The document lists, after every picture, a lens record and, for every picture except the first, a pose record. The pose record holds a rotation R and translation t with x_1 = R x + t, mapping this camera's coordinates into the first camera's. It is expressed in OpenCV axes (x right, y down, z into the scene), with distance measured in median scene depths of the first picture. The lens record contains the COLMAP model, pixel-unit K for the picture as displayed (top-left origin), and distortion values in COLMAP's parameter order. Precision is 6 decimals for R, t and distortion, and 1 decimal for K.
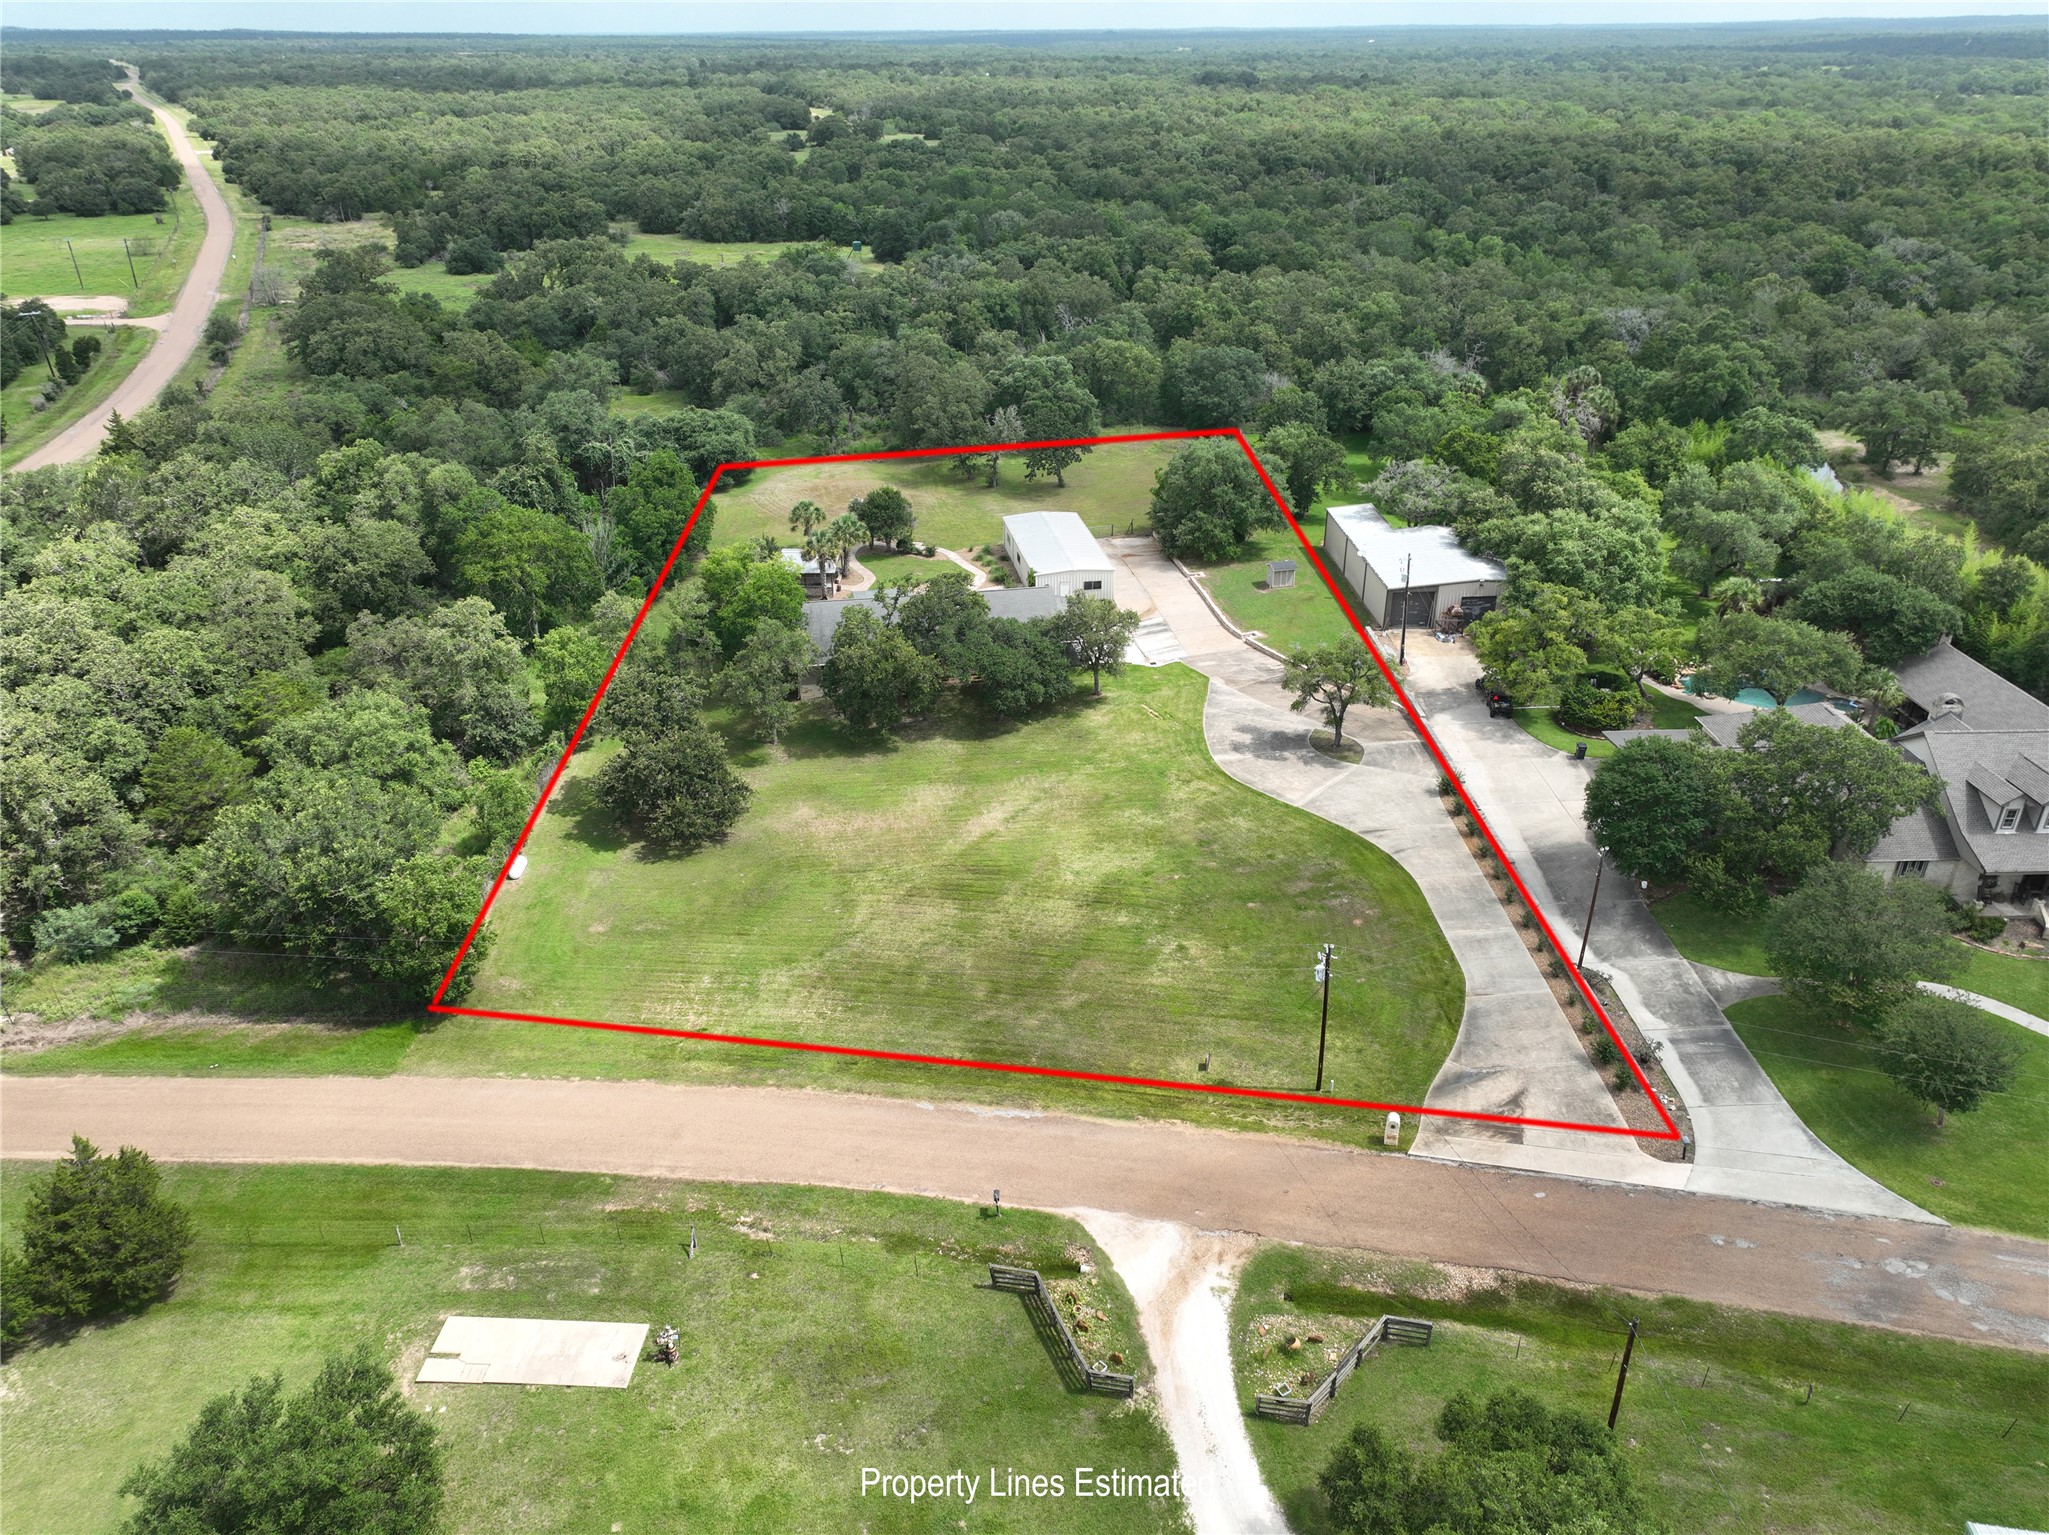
lens RADIAL K [[1458.7, 0, 1028.1], [0, 1458.7, 742.8], [0, 0, 1]] dist [-0.000507, 0.023386]
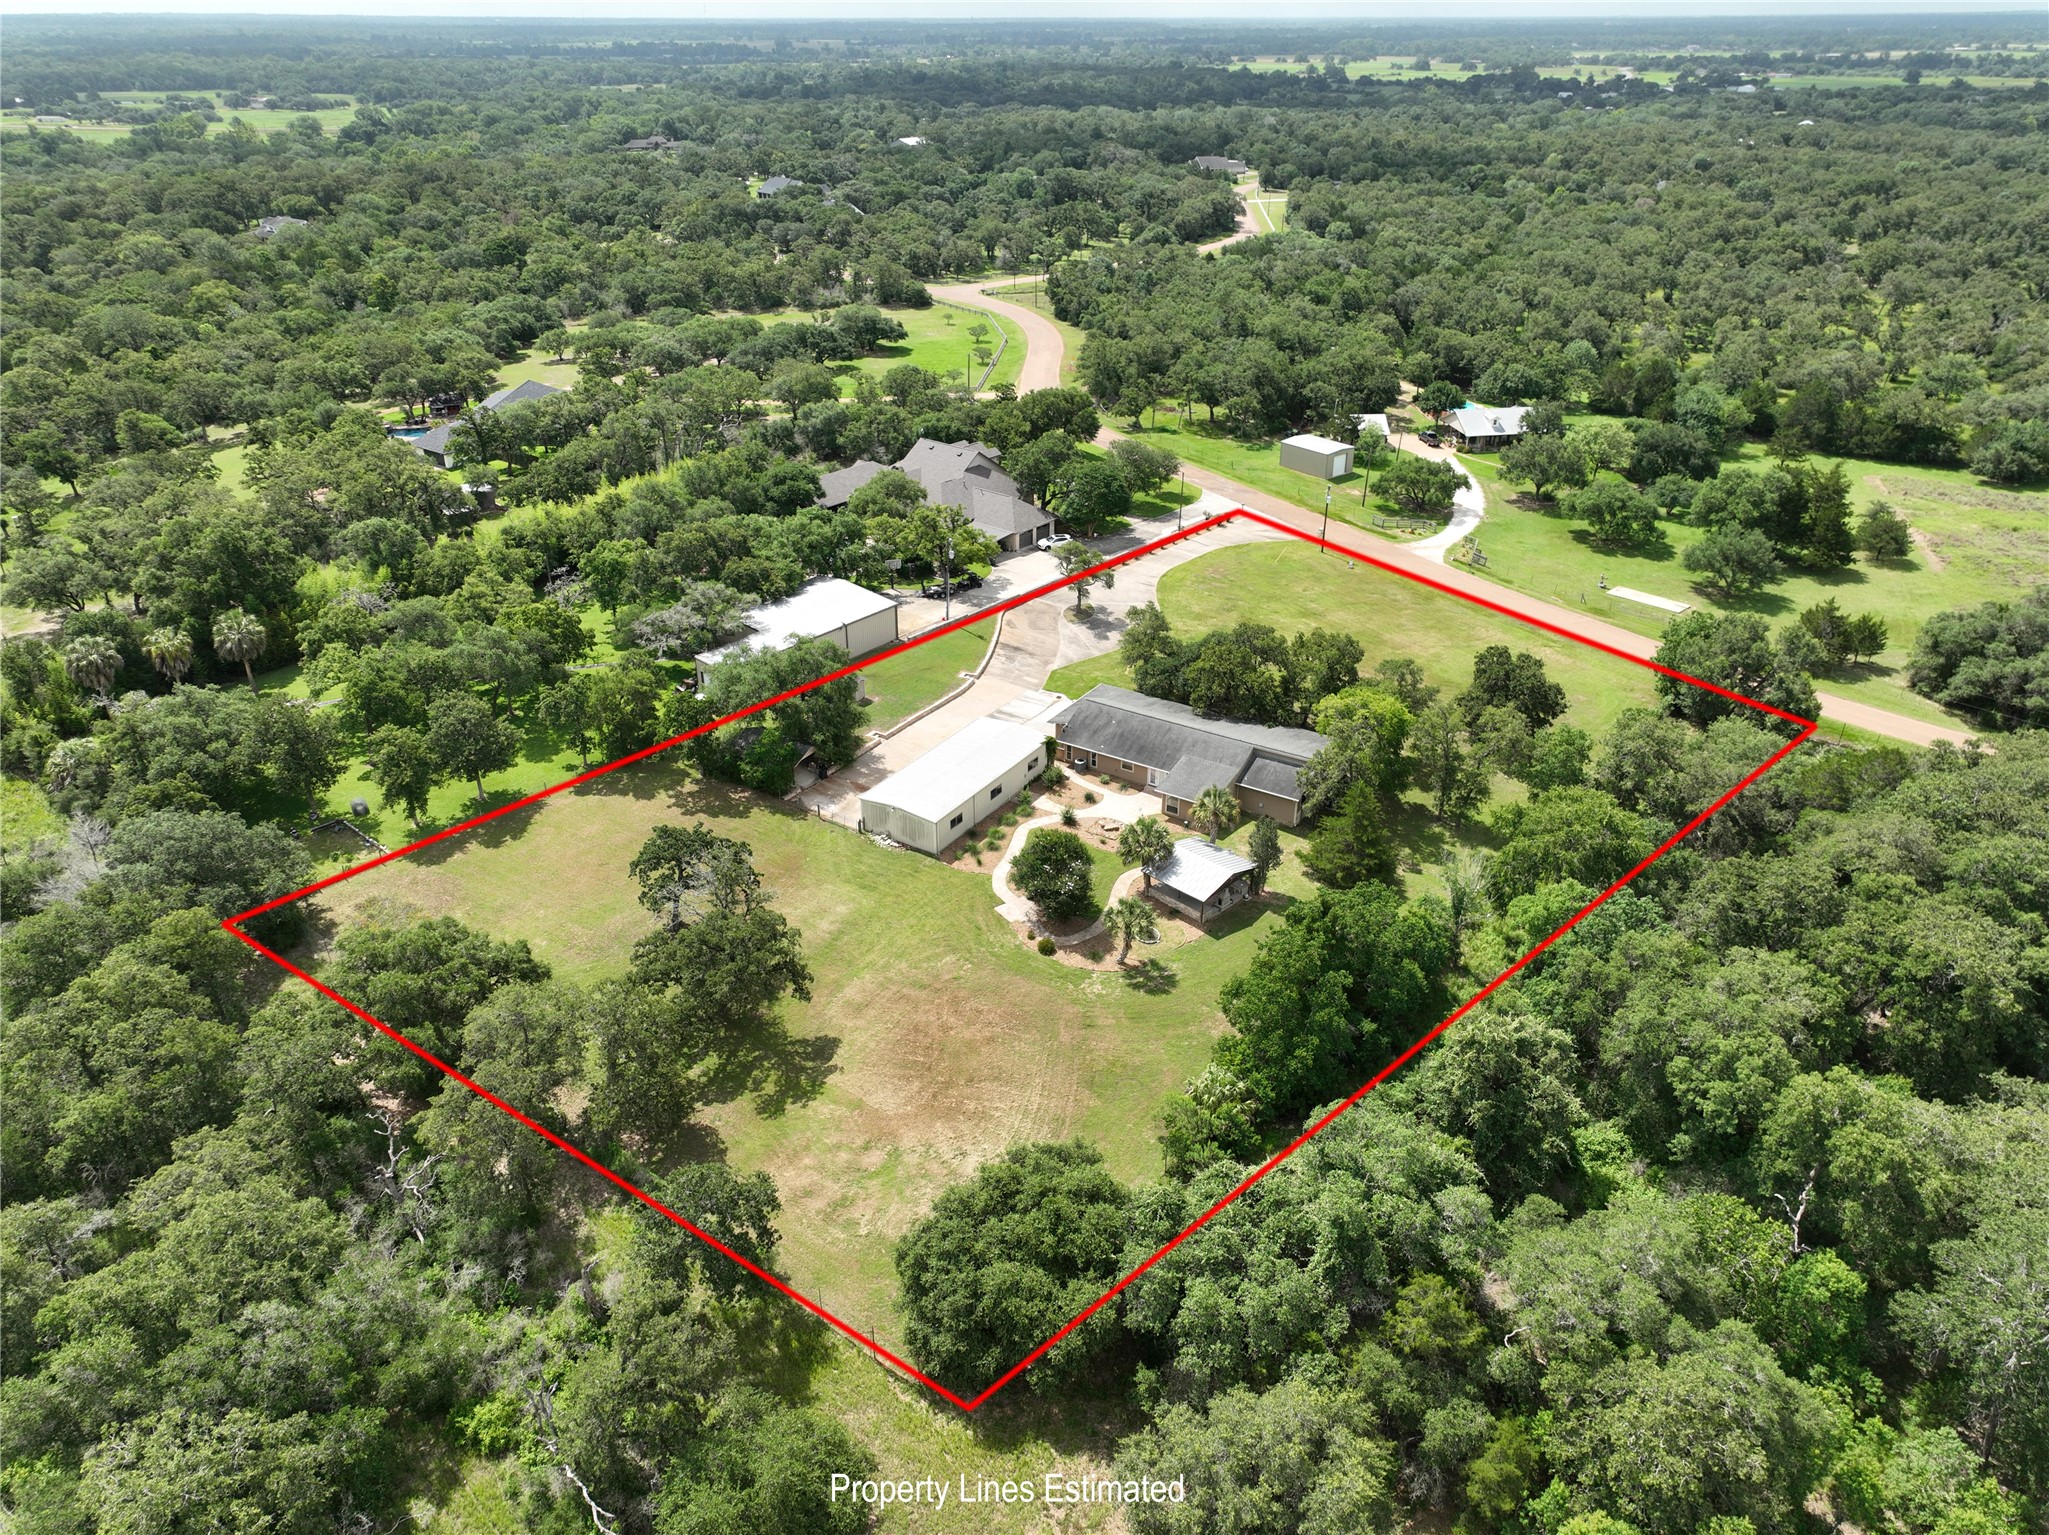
lens RADIAL K [[1458.7, 0, 1028.1], [0, 1458.7, 742.8], [0, 0, 1]] dist [-0.000507, 0.023386]
pose [[-0.740424, -0.298136, 0.602401, -0.982155], [0.299970, 0.655464, 0.693098, -1.363115], [-0.601489, 0.693889, -0.395890, 2.413831]]
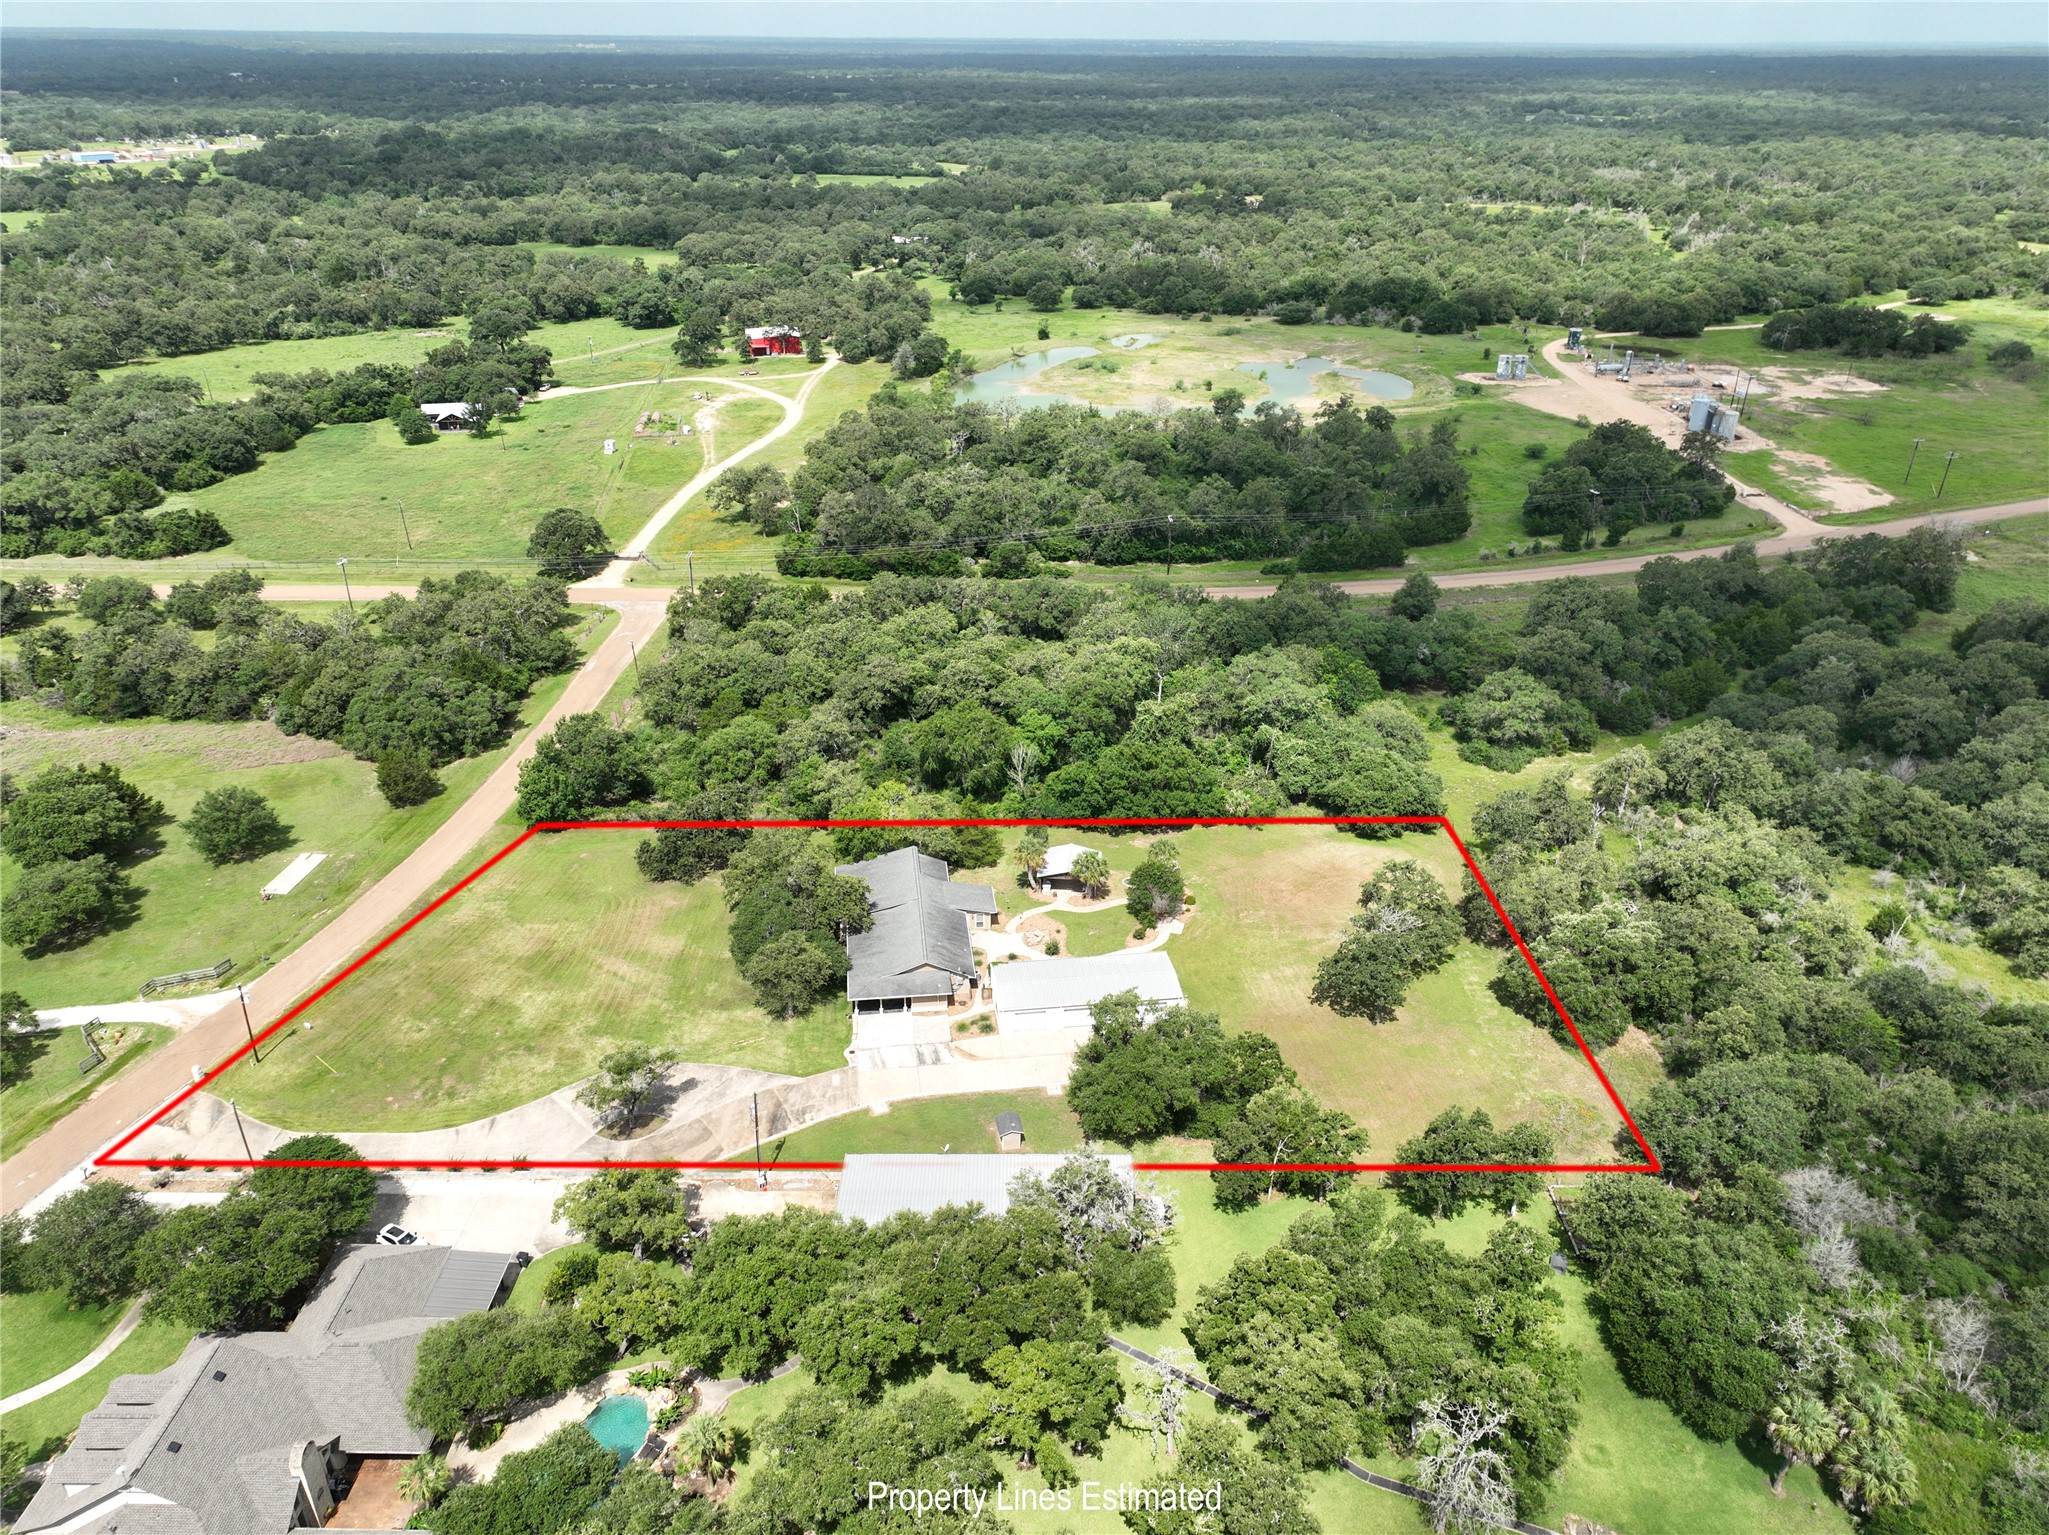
lens RADIAL K [[1441.8, 0, 1030.5], [0, 1441.8, 765.5], [0, 0, 1]] dist [0.005042, 0.006201]
pose [[-0.041840, 0.452133, -0.890969, 1.549475], [-0.447133, 0.788993, 0.421382, -1.211074], [0.893488, 0.416012, 0.169152, 1.354145]]
